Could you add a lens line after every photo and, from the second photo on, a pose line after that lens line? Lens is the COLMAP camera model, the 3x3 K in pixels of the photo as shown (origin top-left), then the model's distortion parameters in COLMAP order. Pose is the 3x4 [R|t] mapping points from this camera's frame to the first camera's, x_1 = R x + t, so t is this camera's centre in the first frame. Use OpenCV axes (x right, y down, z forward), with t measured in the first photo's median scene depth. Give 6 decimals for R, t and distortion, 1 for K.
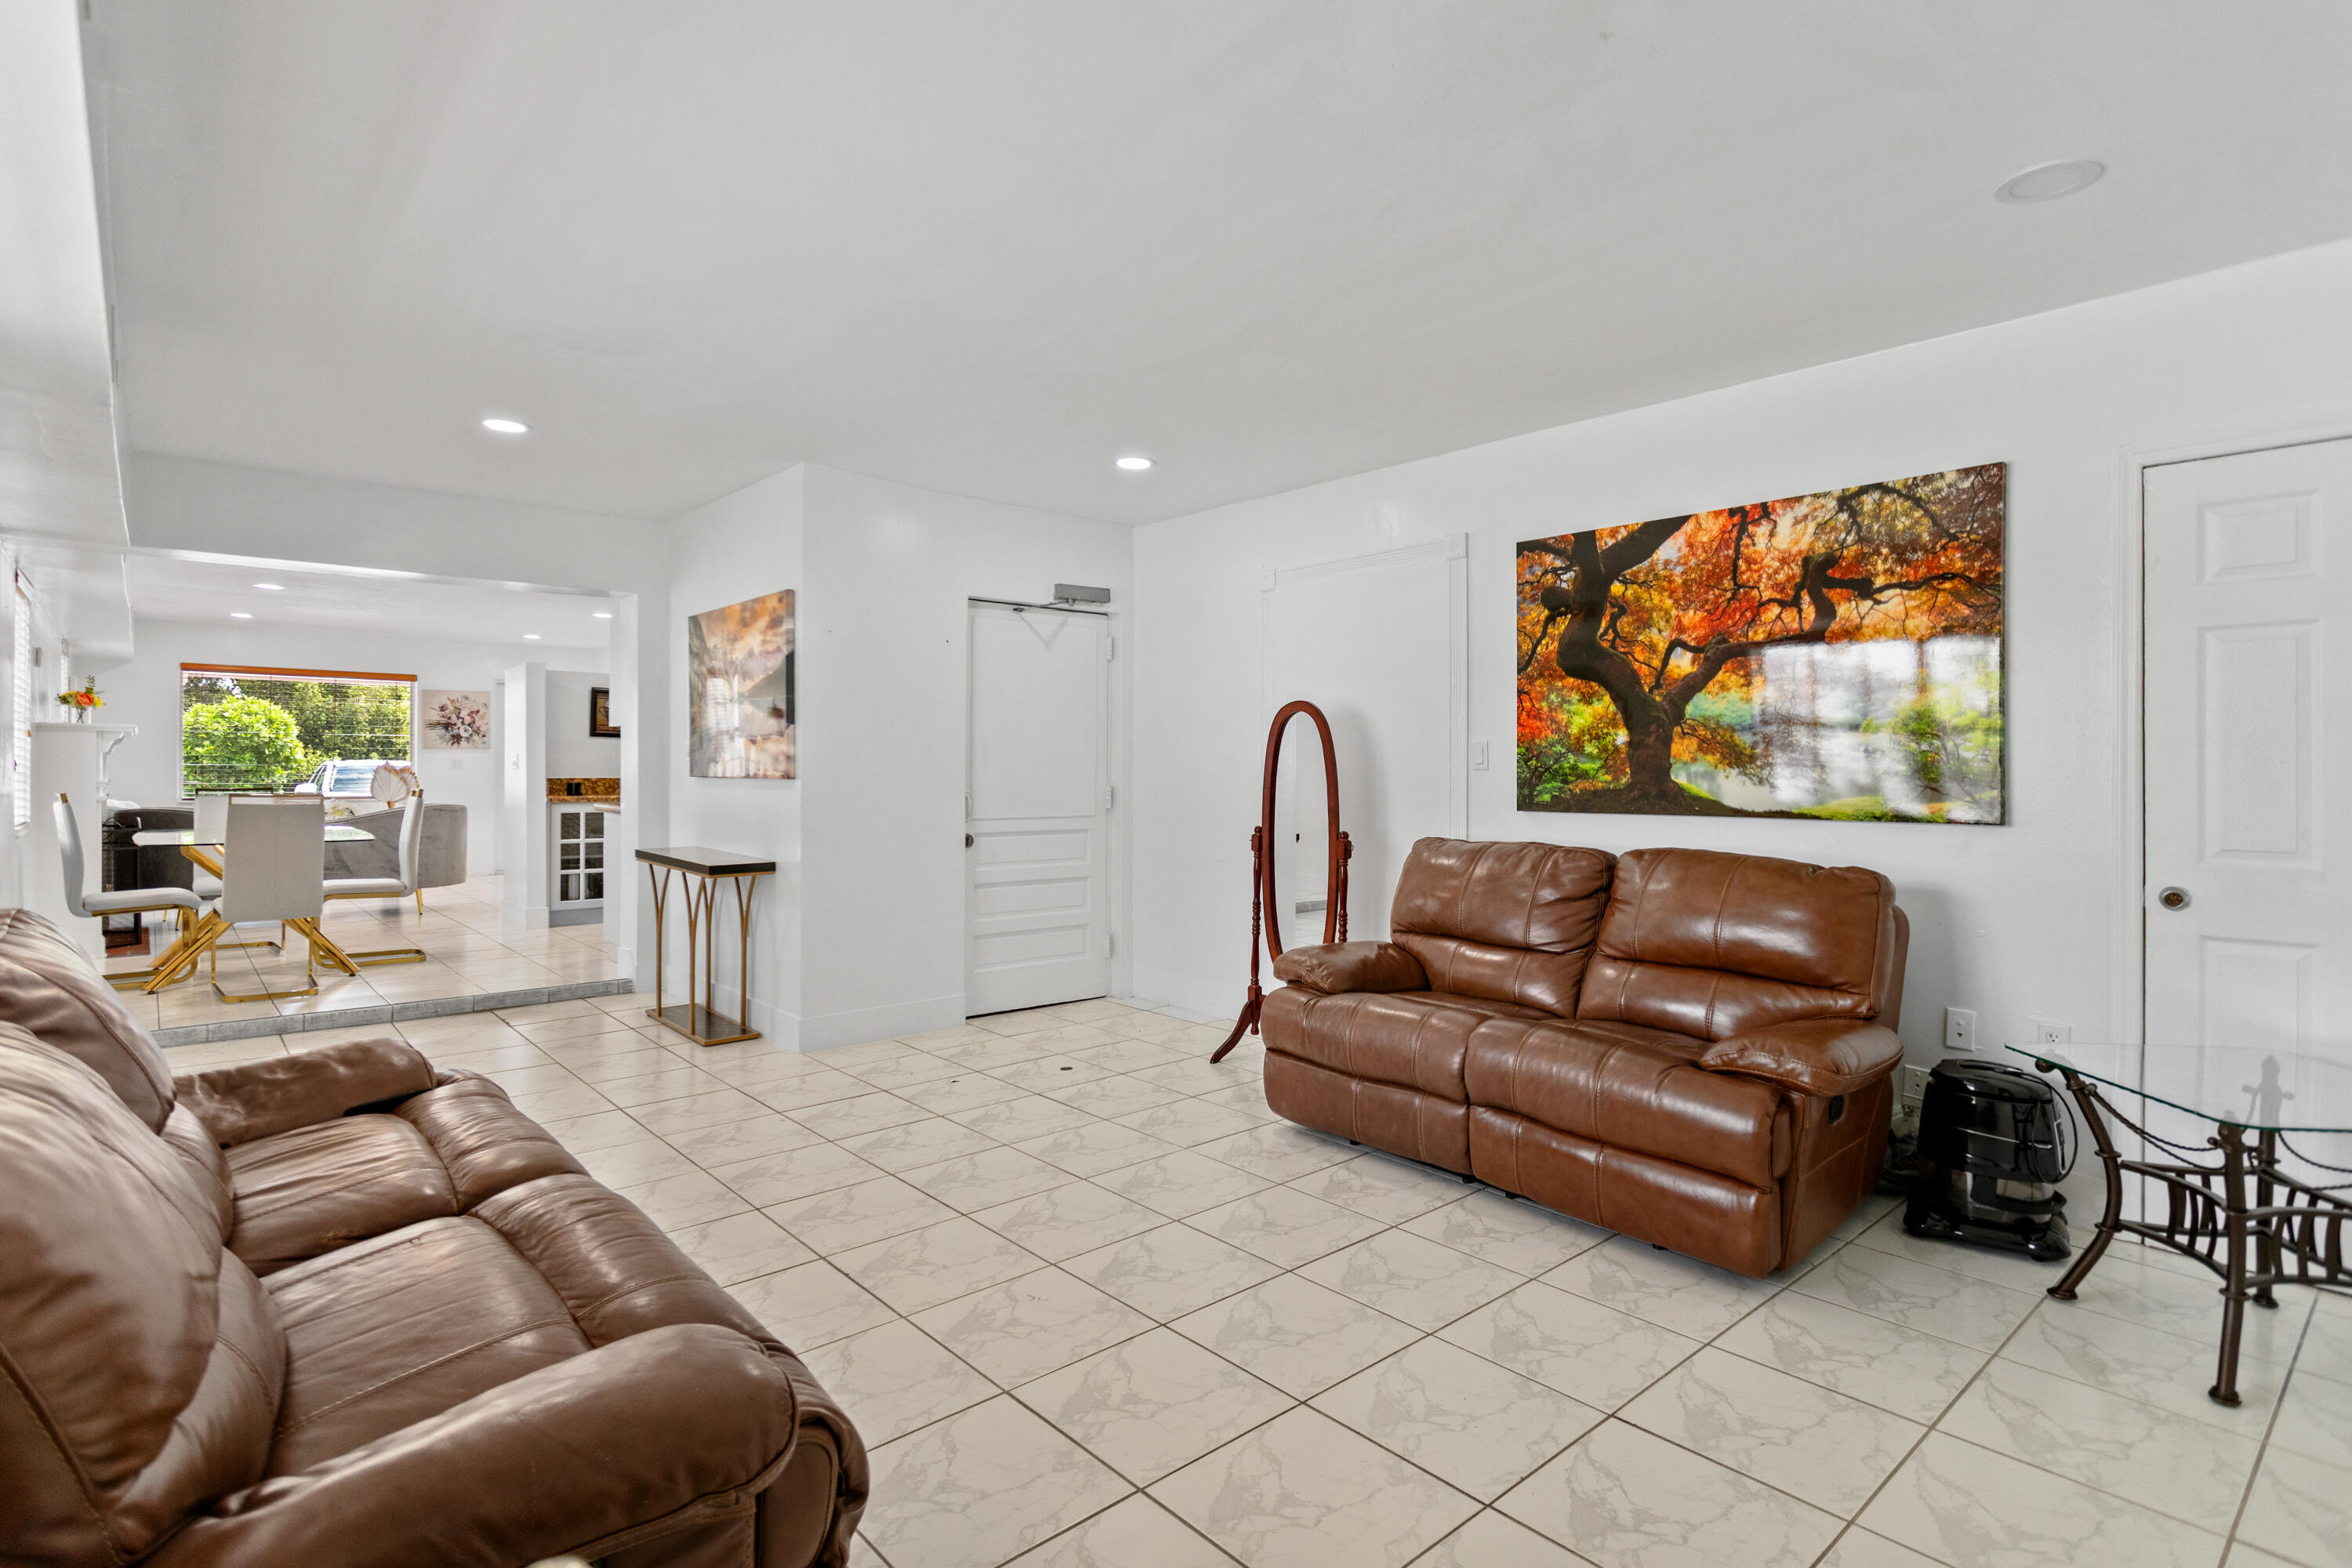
lens RADIAL K [[1167.5, 0, 1175.2], [0, 1167.5, 754.3], [0, 0, 1]] dist [-0.001031, -0.000288]
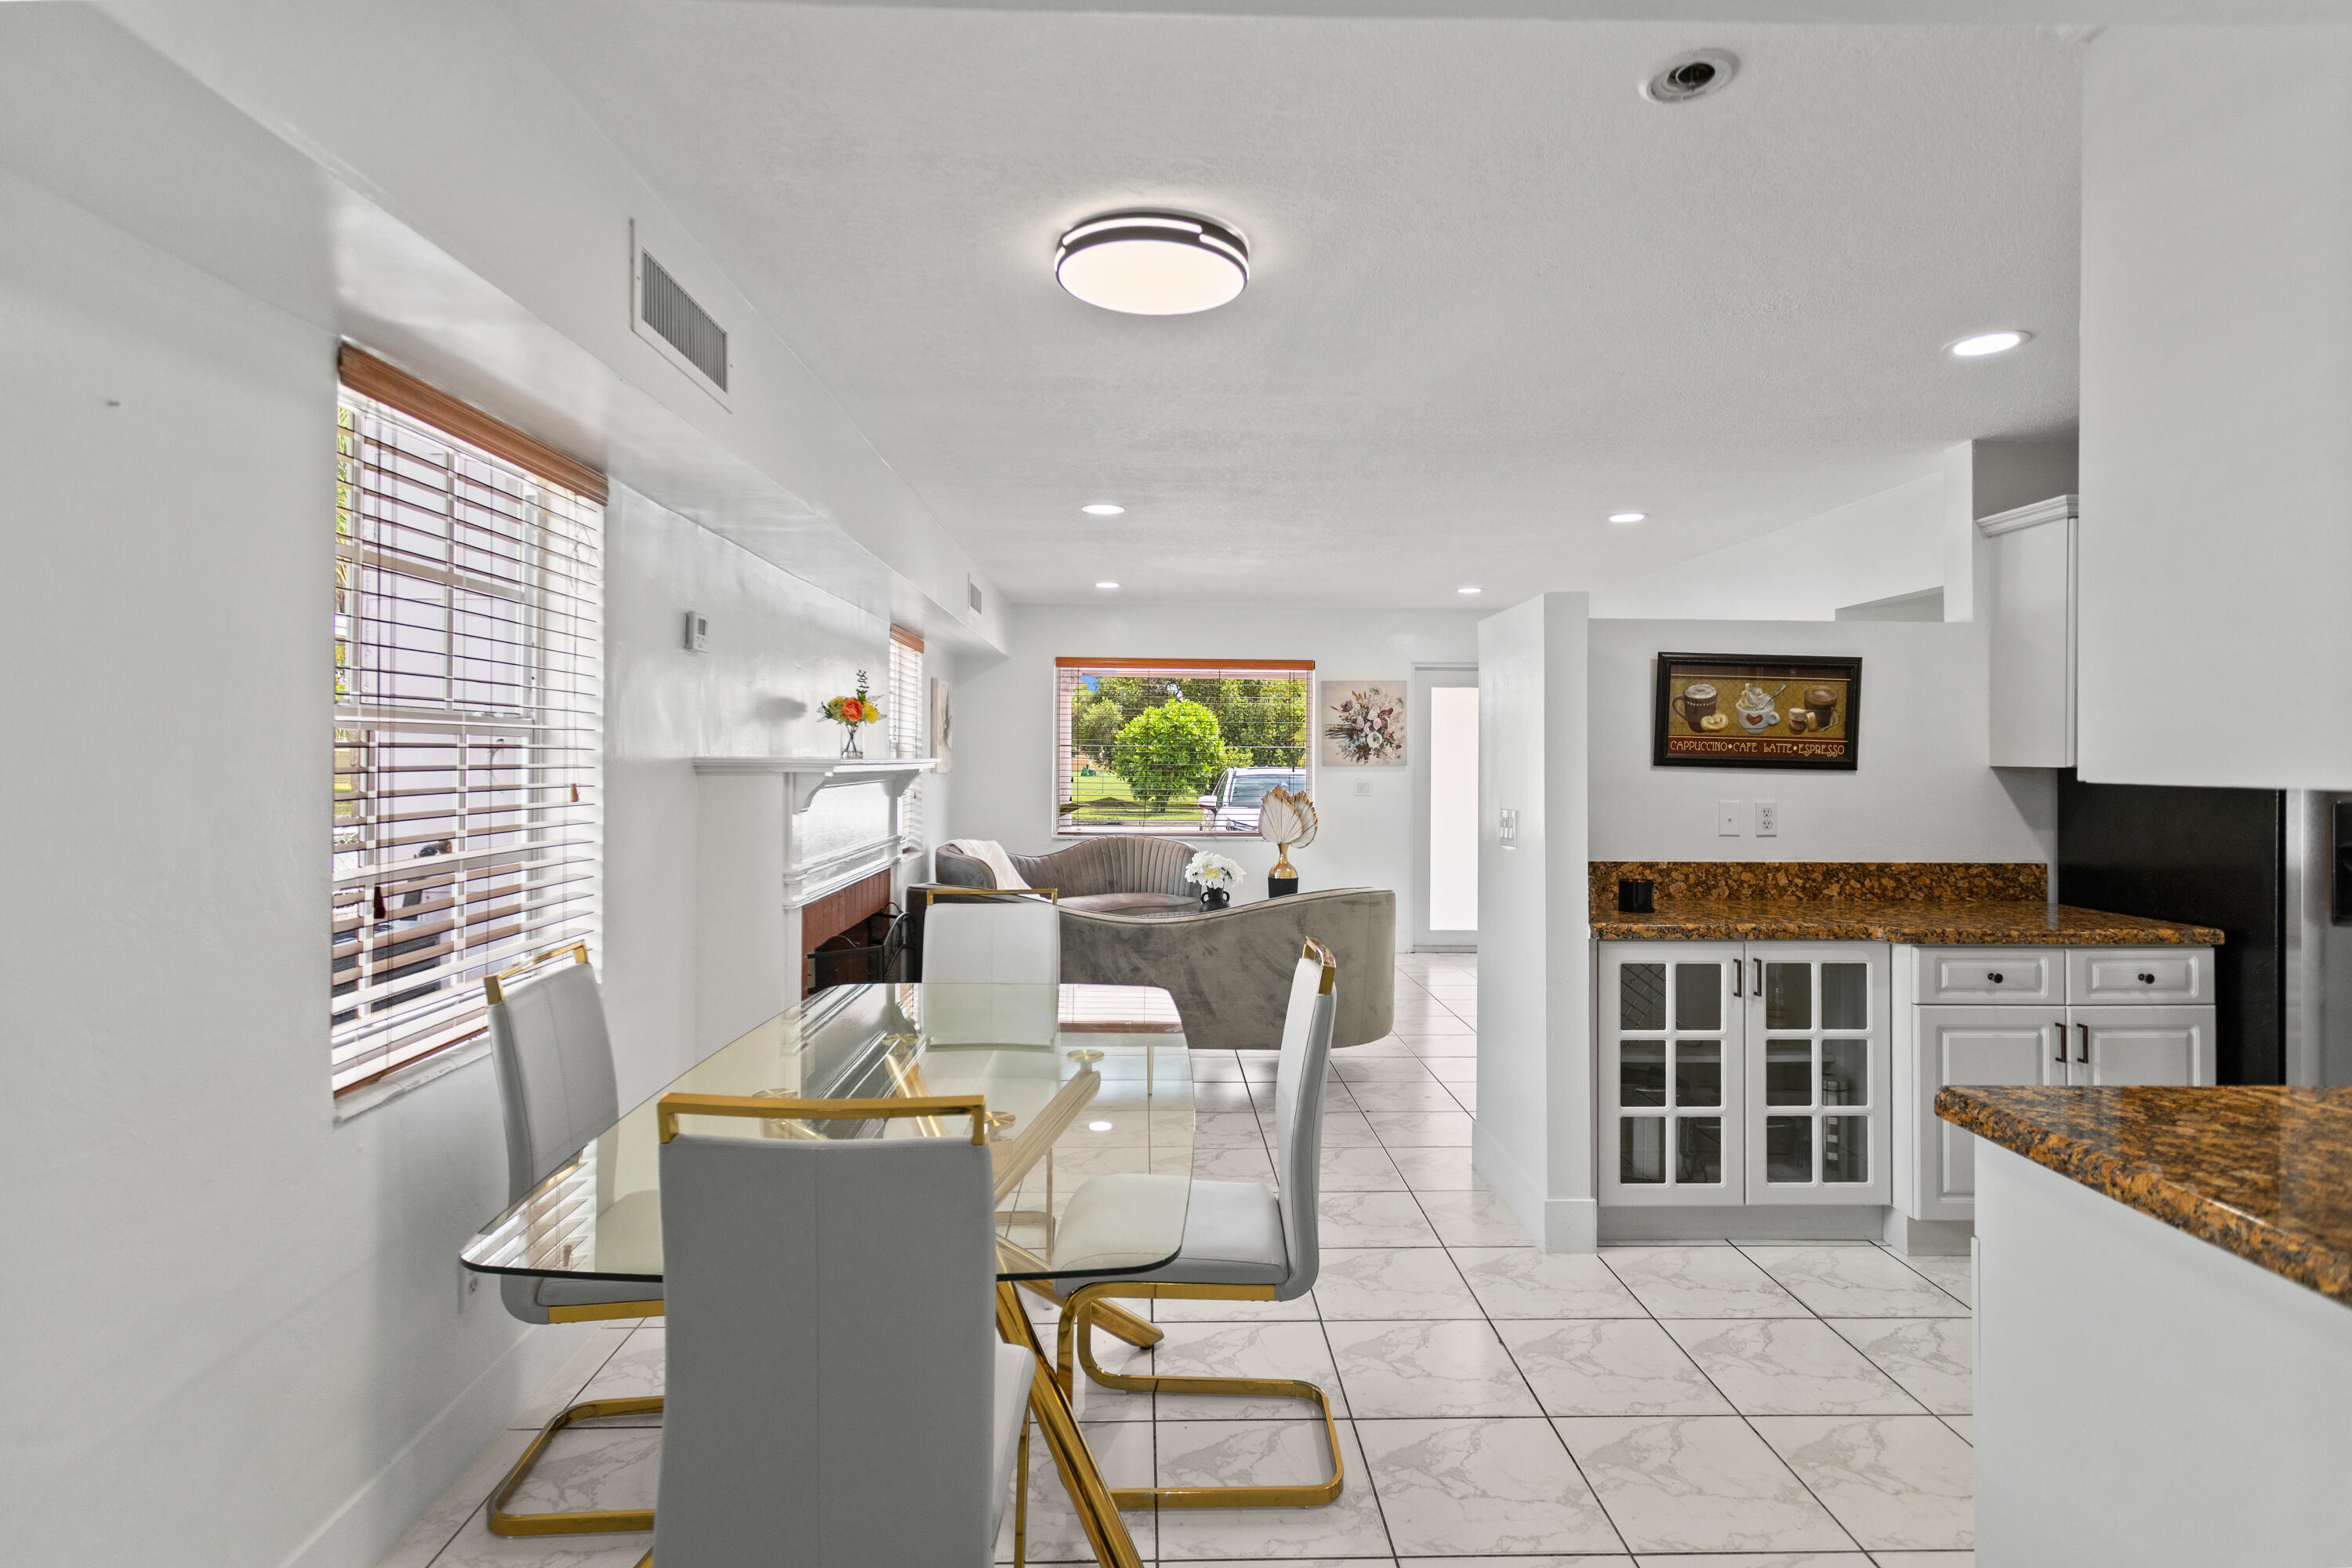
lens RADIAL K [[1155.8, 0, 1172.1], [0, 1155.8, 745.8], [0, 0, 1]] dist [0.002885, 0.000799]
pose [[0.766237, -0.003711, -0.642547, -0.721601], [0.005463, 0.999985, 0.000739, -0.047920], [0.642535, -0.004076, 0.766246, 1.107276]]
